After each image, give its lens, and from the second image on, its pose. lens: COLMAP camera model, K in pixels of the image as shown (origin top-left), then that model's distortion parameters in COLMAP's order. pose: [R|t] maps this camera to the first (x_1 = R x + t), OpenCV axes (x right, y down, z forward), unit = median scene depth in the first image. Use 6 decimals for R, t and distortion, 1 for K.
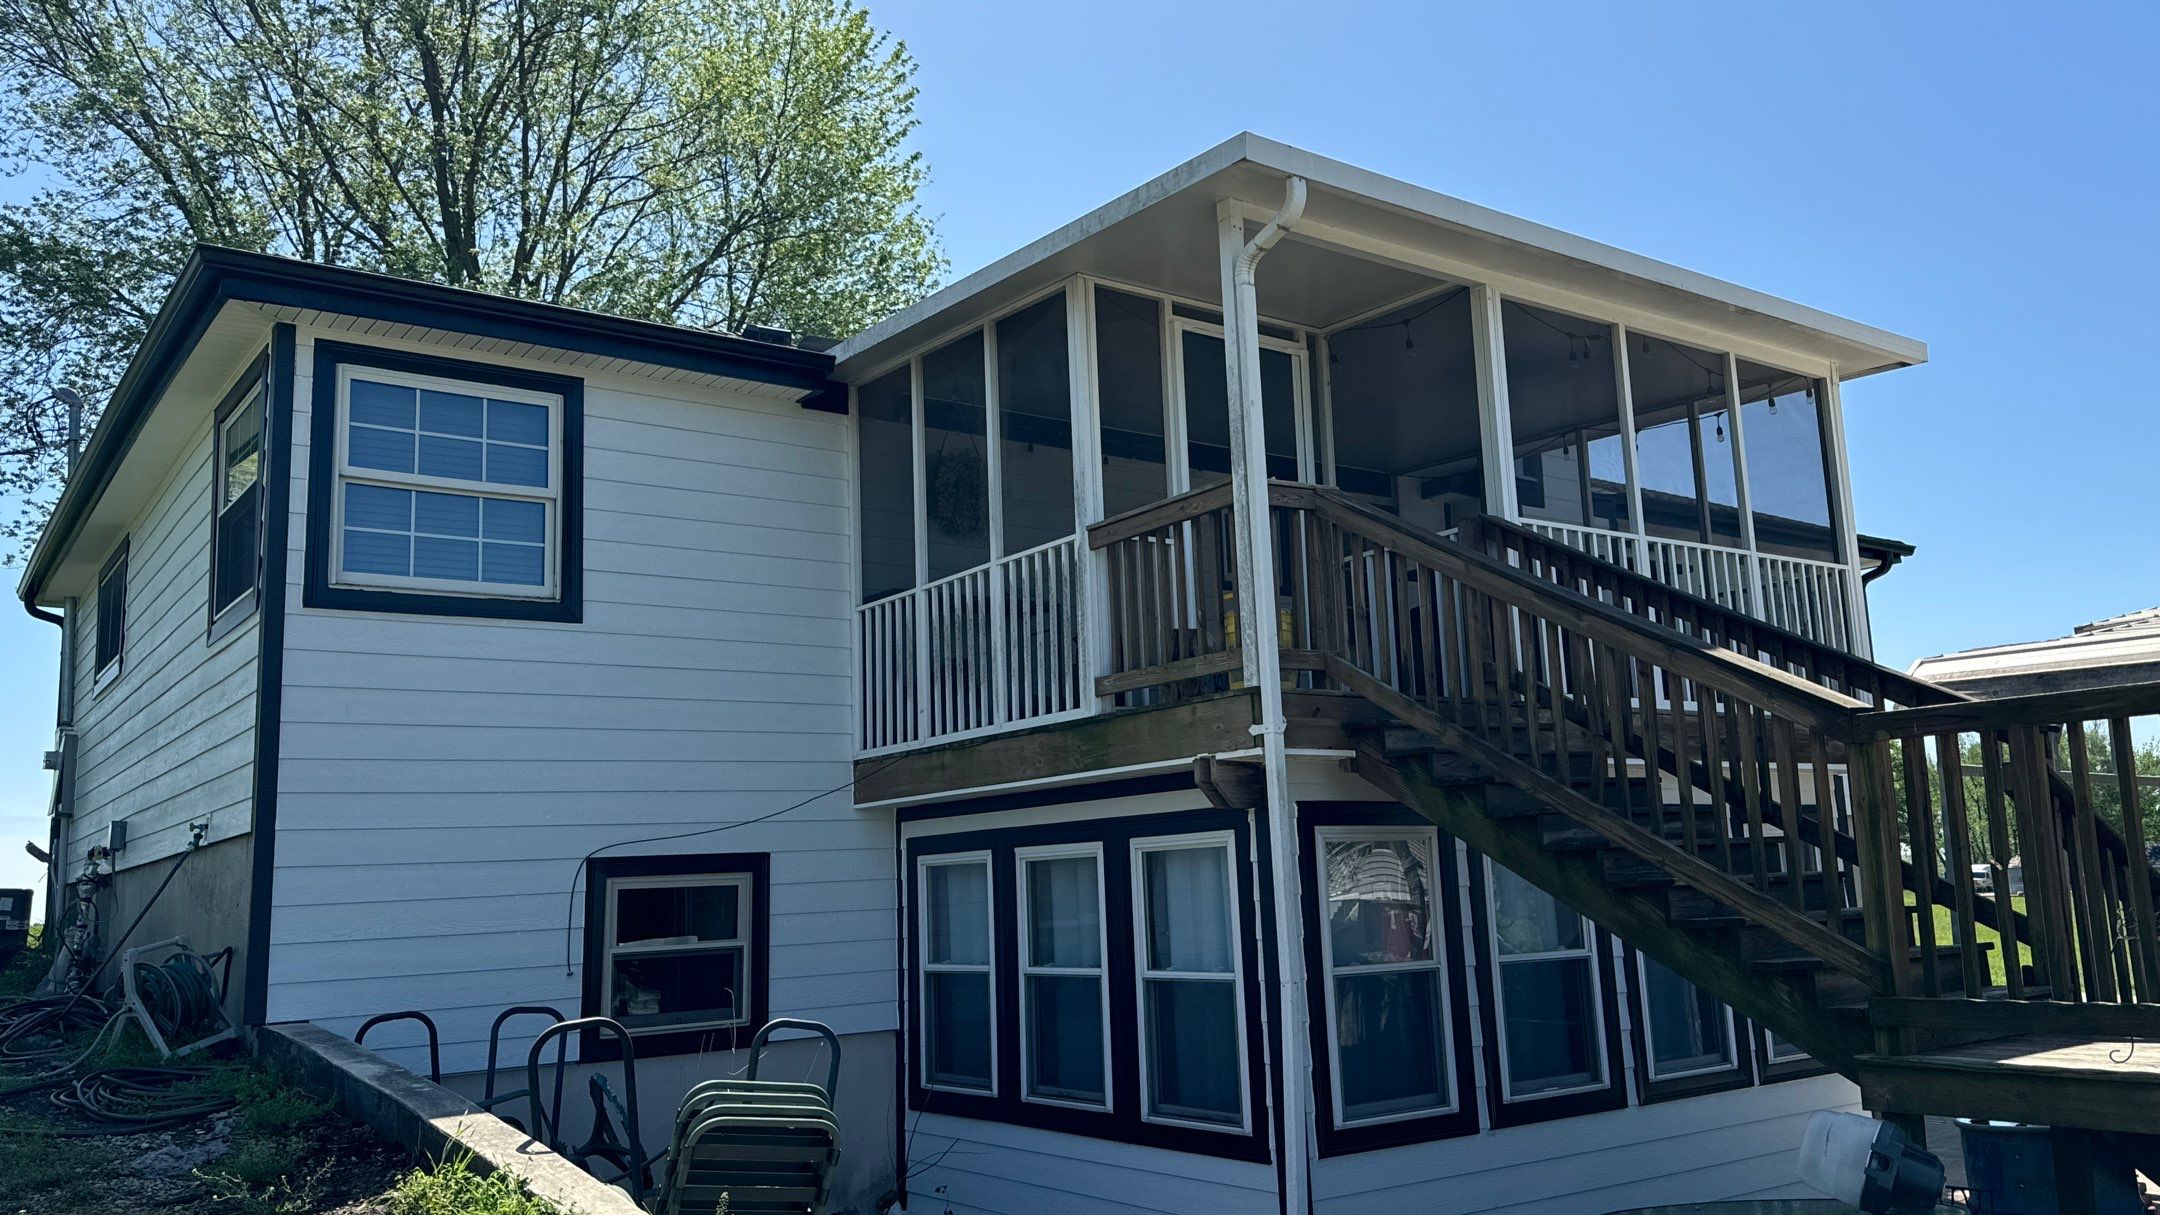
lens RADIAL K [[1636.3, 0, 1122.7], [0, 1636.3, 594.3], [0, 0, 1]] dist [0.057682, -0.067517]
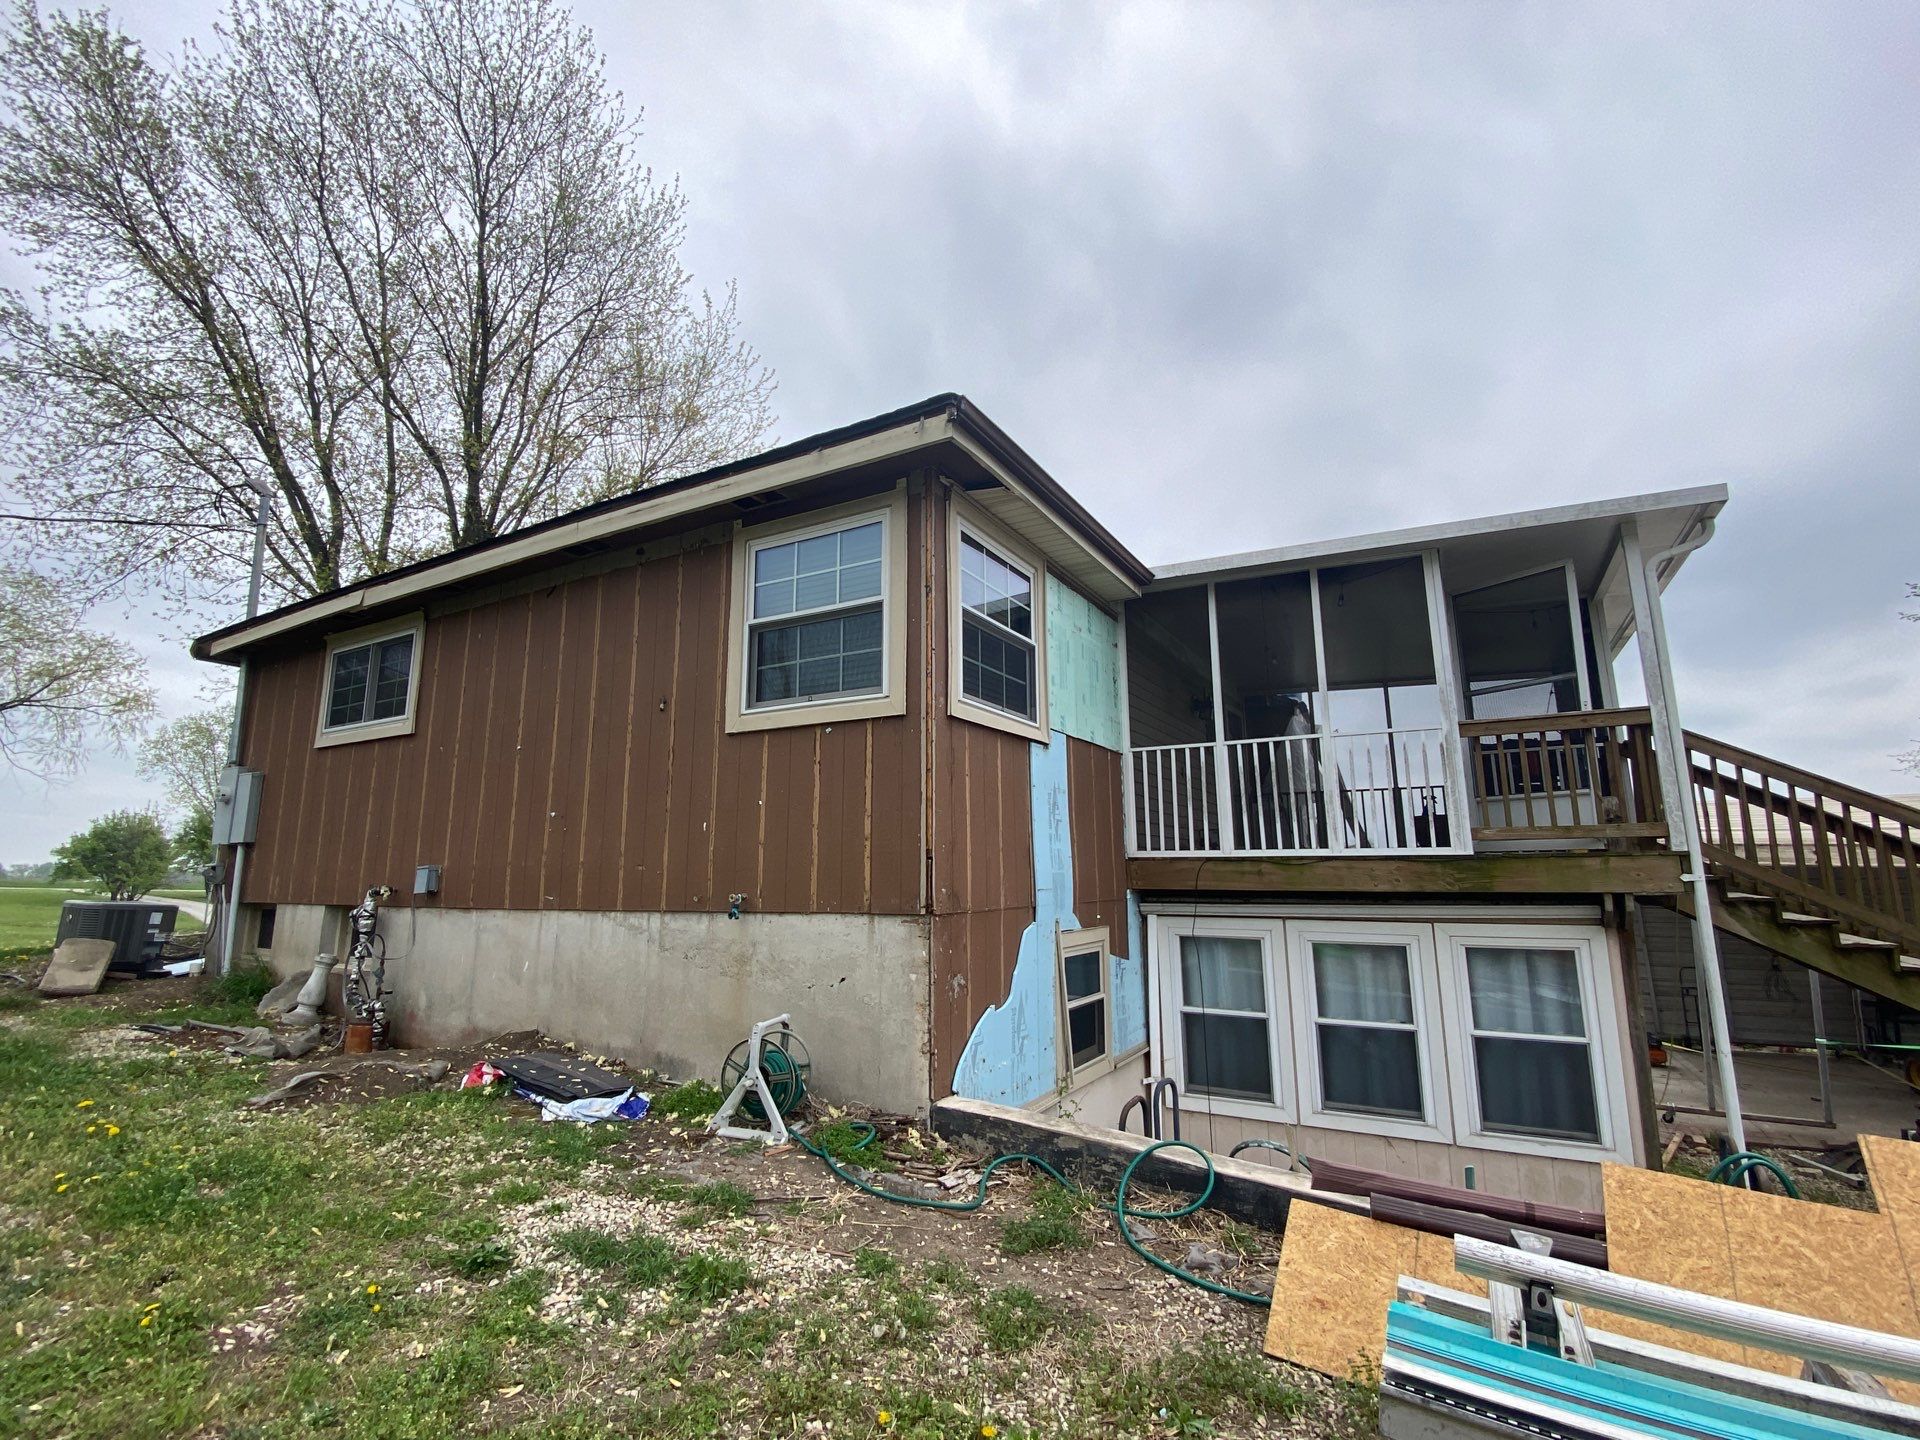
lens RADIAL K [[851.2, 0, 954.2], [0, 851.2, 714.2], [0, 0, 1]] dist [-0.001525, -0.000593]
pose [[0.919398, 0.108864, 0.377962, -0.641195], [-0.100801, 0.994057, -0.041118, 0.025368], [-0.380192, -0.000295, 0.924908, 0.415003]]
